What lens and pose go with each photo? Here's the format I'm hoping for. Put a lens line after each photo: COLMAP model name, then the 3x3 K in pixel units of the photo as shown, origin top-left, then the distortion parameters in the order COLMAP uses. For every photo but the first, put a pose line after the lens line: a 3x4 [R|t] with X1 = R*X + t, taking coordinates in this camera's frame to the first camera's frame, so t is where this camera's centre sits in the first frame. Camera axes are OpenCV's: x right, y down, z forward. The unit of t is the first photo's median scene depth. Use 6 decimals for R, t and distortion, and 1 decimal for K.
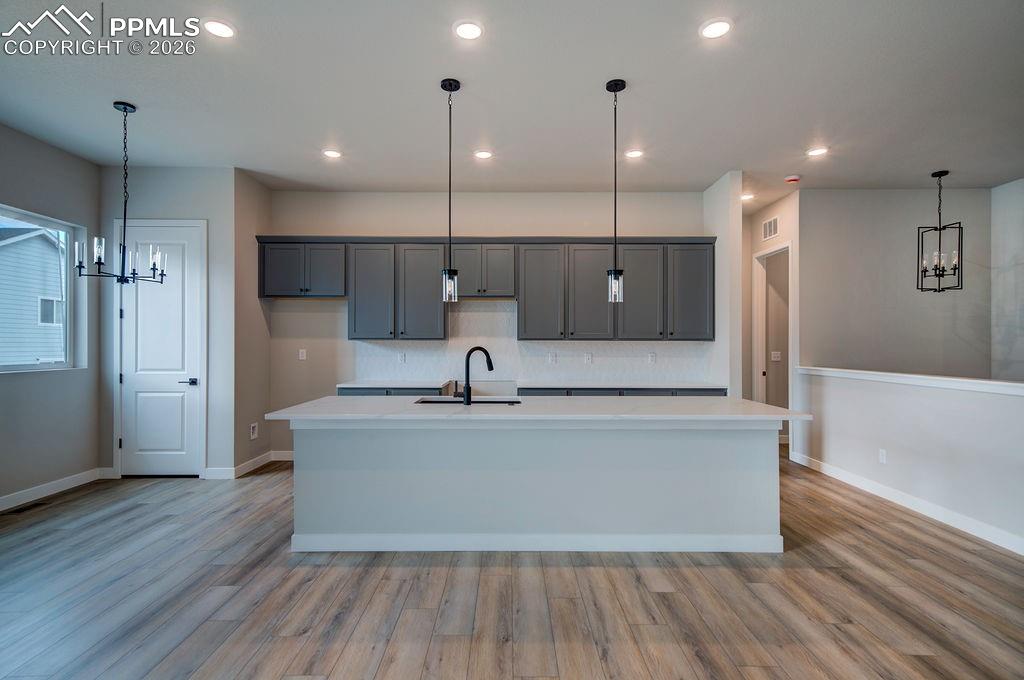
lens RADIAL K [[509.4, 0, 498.5], [0, 509.4, 342.5], [0, 0, 1]] dist [0.016997, 0.000800]
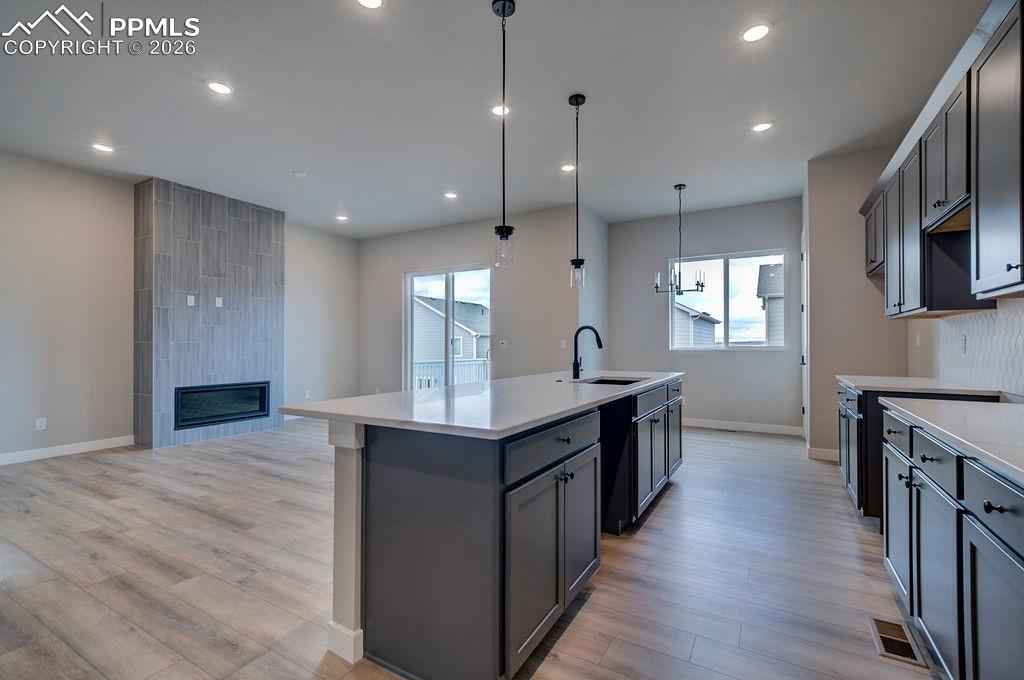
lens RADIAL K [[447.8, 0, 518.6], [0, 447.8, 342.9], [0, 0, 1]] dist [0.006277, 0.000442]
pose [[-0.479208, -0.003996, -0.877692, 0.569439], [0.003010, 0.999976, -0.006196, 0.034007], [0.877696, -0.005611, -0.479184, 0.908146]]
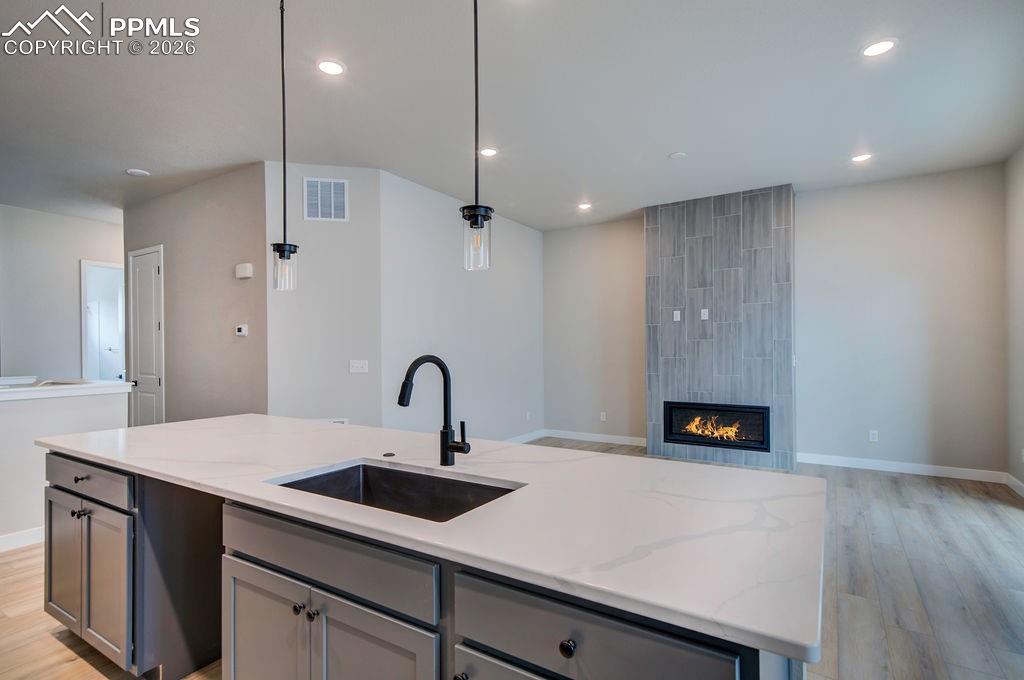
lens RADIAL K [[512.7, 0, 508.5], [0, 512.7, 349.7], [0, 0, 1]] dist [0.002179, 0.000112]
pose [[-0.853708, 0.001455, 0.520751, -0.262511], [0.000973, 0.999999, -0.001199, 0.006667], [-0.520752, -0.000517, -0.853708, 0.958686]]
